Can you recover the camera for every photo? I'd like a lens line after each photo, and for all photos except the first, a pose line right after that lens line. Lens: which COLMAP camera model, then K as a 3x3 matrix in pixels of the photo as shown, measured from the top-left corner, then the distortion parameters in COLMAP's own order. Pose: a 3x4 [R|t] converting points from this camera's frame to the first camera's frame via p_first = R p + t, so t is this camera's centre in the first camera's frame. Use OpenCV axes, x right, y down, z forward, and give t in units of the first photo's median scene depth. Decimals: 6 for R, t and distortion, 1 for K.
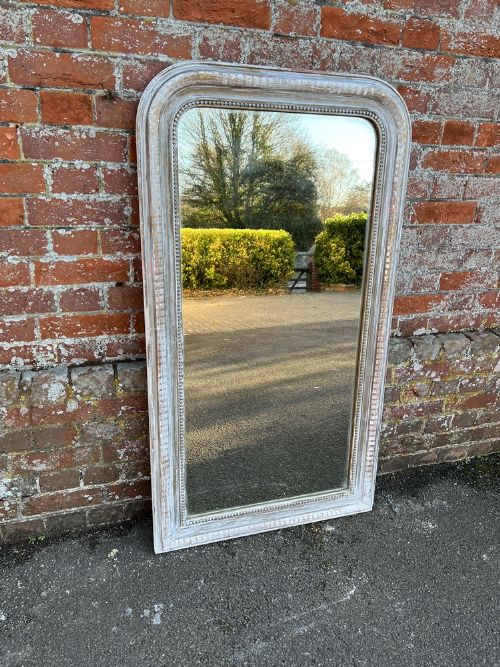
lens RADIAL K [[493.0, 0, 248.0], [0, 493.0, 333.9], [0, 0, 1]] dist [0.028277, -0.036110]
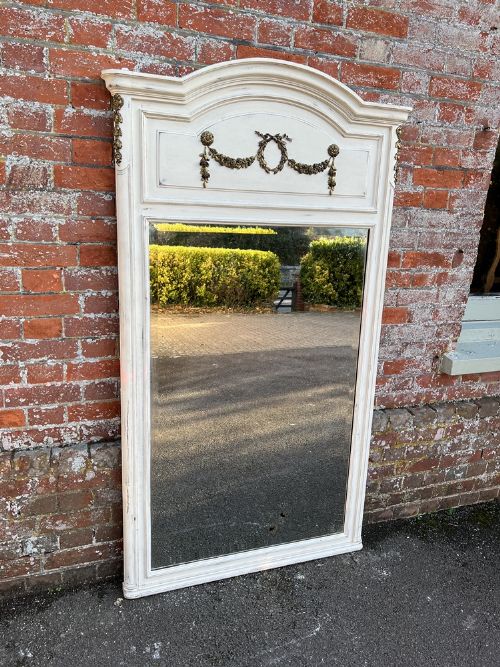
lens RADIAL K [[493.0, 0, 249.3], [0, 493.0, 332.2], [0, 0, 1]] dist [0.028277, -0.036110]
pose [[0.999569, -0.007490, 0.028377, 0.013377], [0.010938, 0.992298, -0.123393, -0.050536], [-0.027234, 0.123651, 0.991952, -0.274721]]
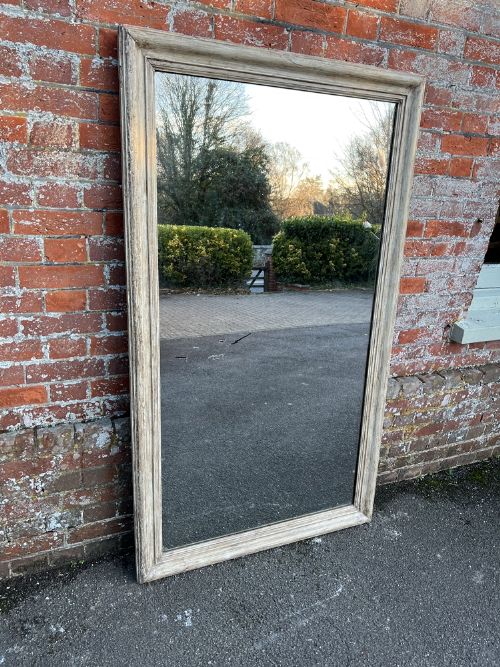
lens RADIAL K [[493.0, 0, 251.1], [0, 493.0, 332.3], [0, 0, 1]] dist [0.028277, -0.036110]
pose [[0.994260, -0.011000, 0.106423, -0.134955], [0.014263, 0.999450, -0.029950, -0.096460], [-0.106035, 0.031296, 0.993870, -0.239402]]
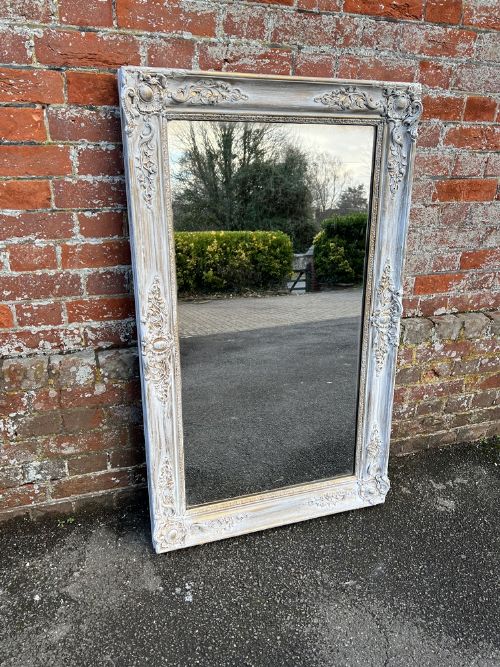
lens RADIAL K [[493.0, 0, 247.4], [0, 493.0, 335.2], [0, 0, 1]] dist [0.028277, -0.036110]
pose [[0.999839, -0.017348, -0.004585, -0.044102], [0.017427, 0.999690, 0.017798, 0.021790], [0.004275, -0.017875, 0.999831, -0.003343]]
